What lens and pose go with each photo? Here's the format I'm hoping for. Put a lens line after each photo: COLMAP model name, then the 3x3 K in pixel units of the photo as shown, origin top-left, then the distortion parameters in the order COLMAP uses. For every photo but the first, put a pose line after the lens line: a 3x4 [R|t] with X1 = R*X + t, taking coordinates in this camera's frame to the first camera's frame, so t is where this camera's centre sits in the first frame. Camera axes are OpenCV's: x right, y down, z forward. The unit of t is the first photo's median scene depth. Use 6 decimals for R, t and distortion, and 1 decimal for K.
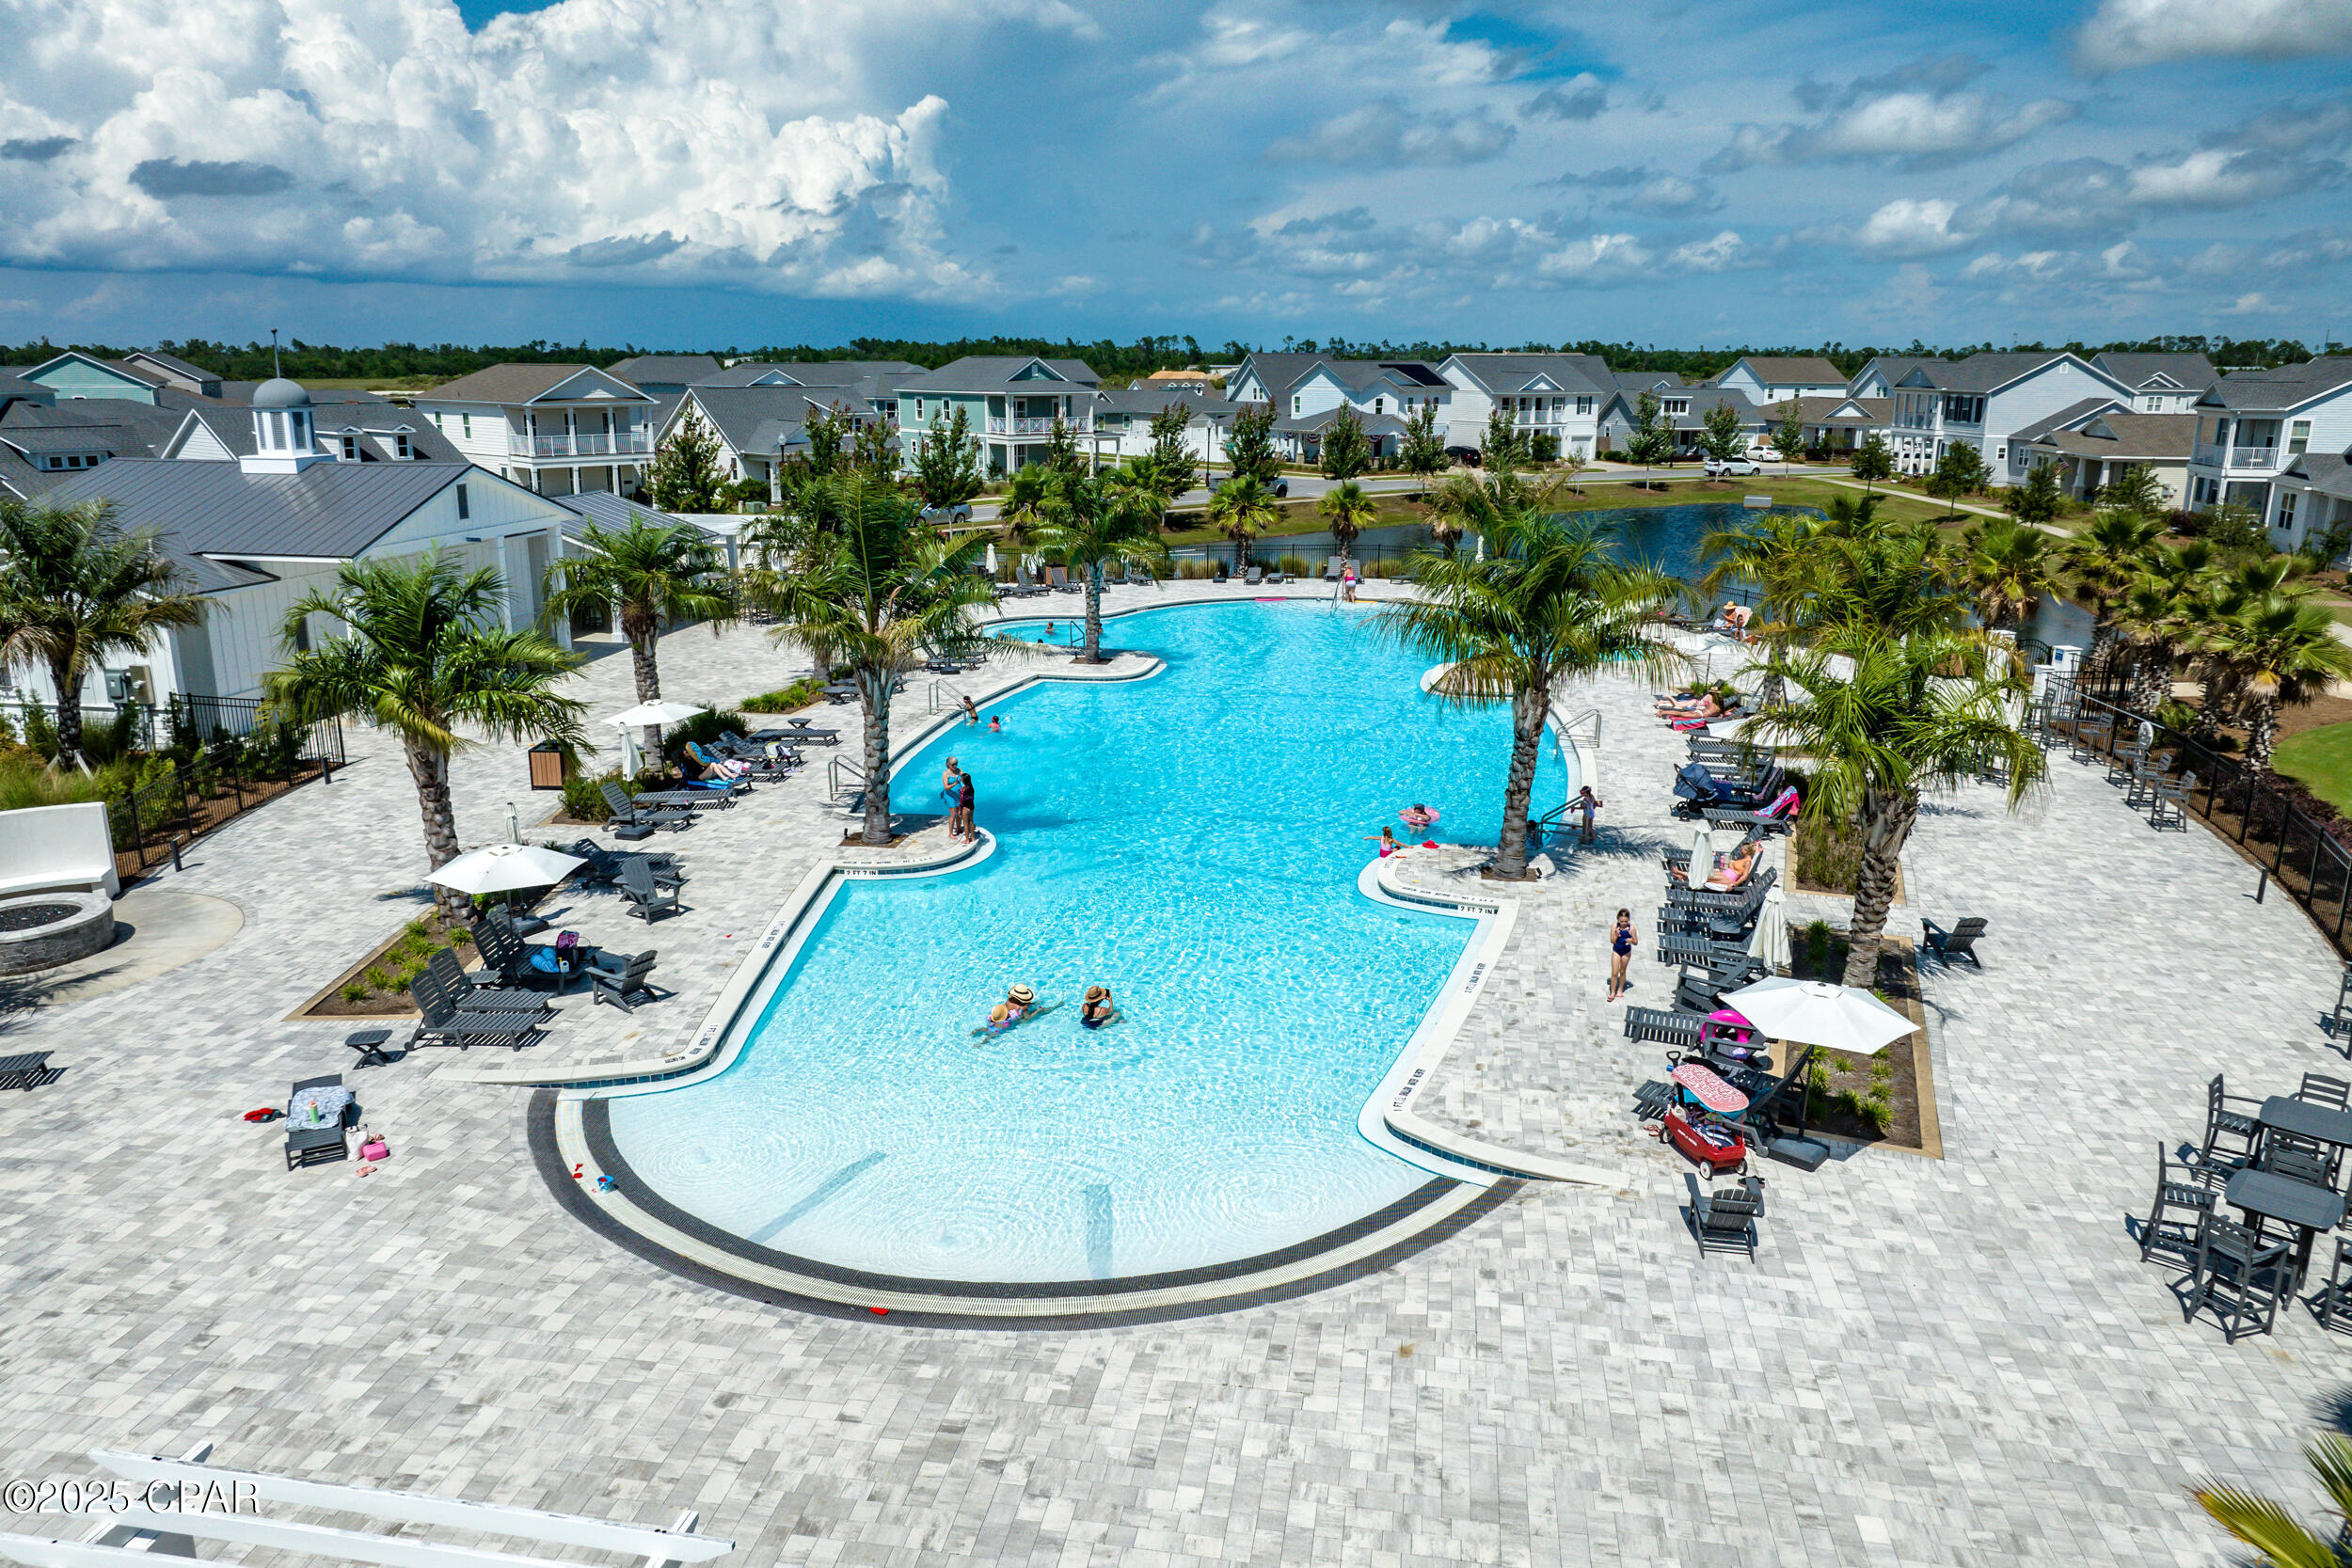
lens RADIAL K [[1624.9, 0, 1154.4], [0, 1624.9, 794.2], [0, 0, 1]] dist [-0.008884, -0.001166]
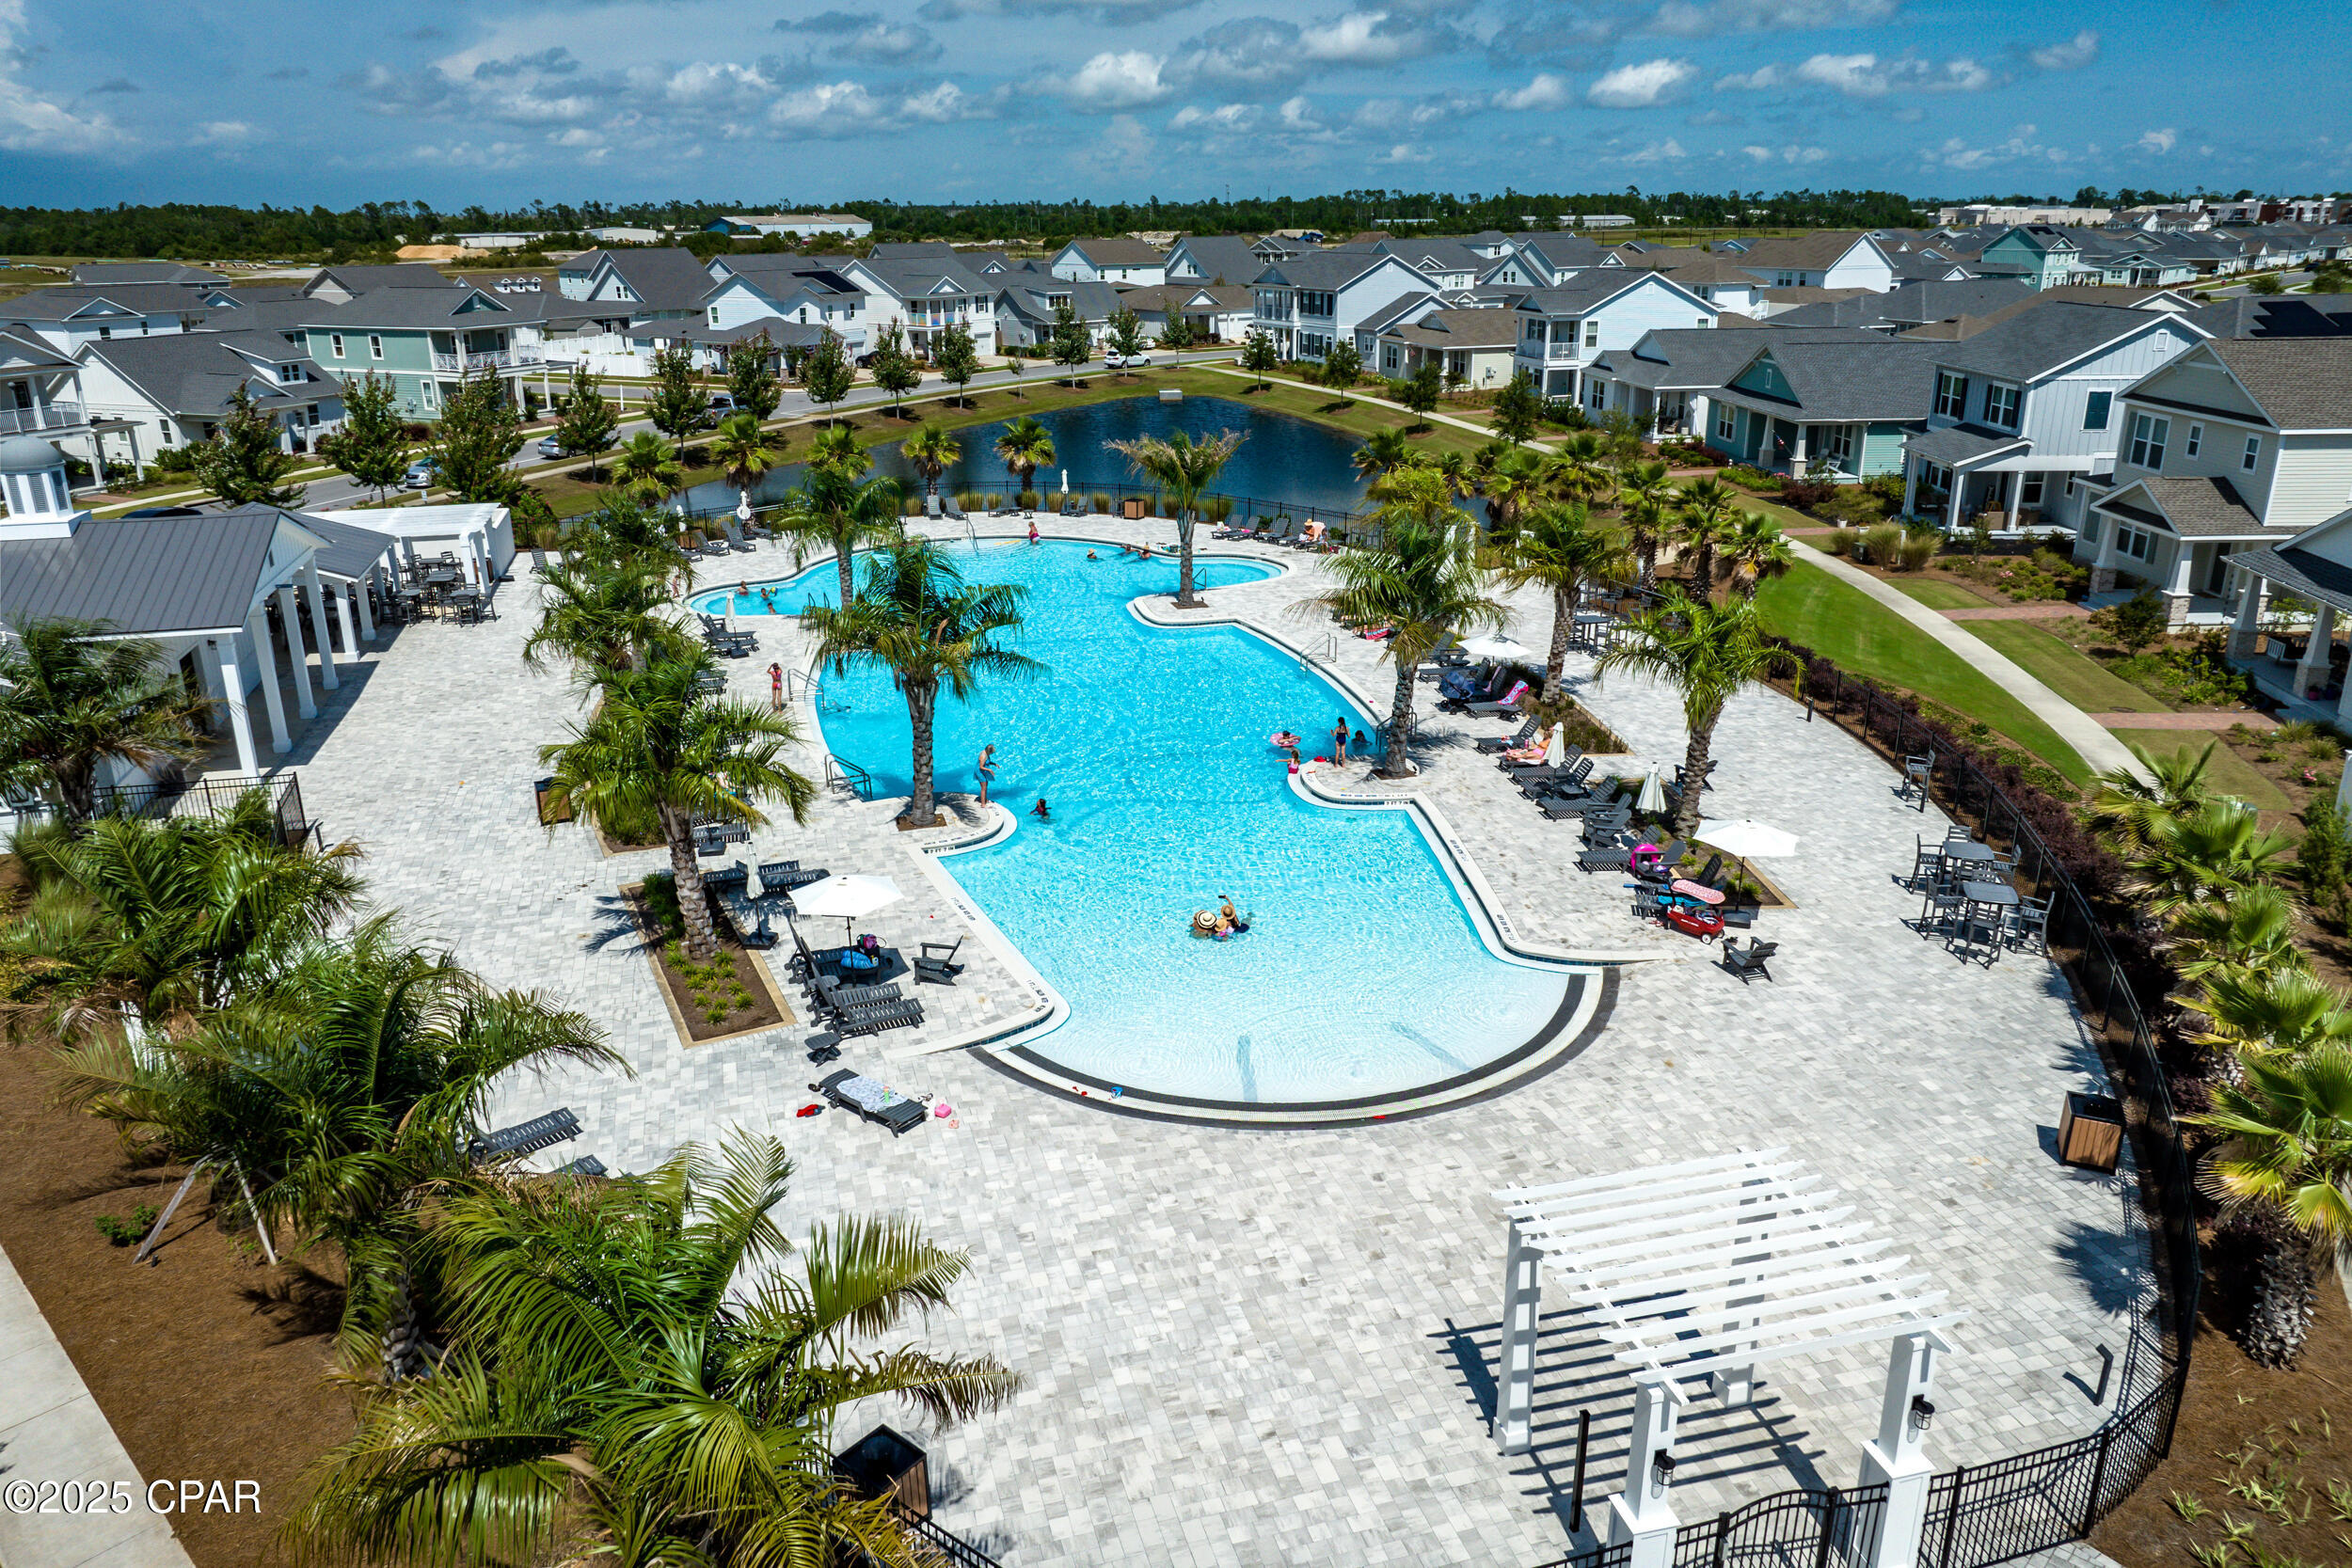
lens RADIAL K [[1624.9, 0, 1154.6], [0, 1624.9, 791.4], [0, 0, 1]] dist [-0.008884, -0.001166]
pose [[0.907797, -0.153016, 0.390500, -0.300592], [0.121706, 0.987117, 0.103868, -0.061625], [-0.401362, -0.046765, 0.914725, -0.116917]]
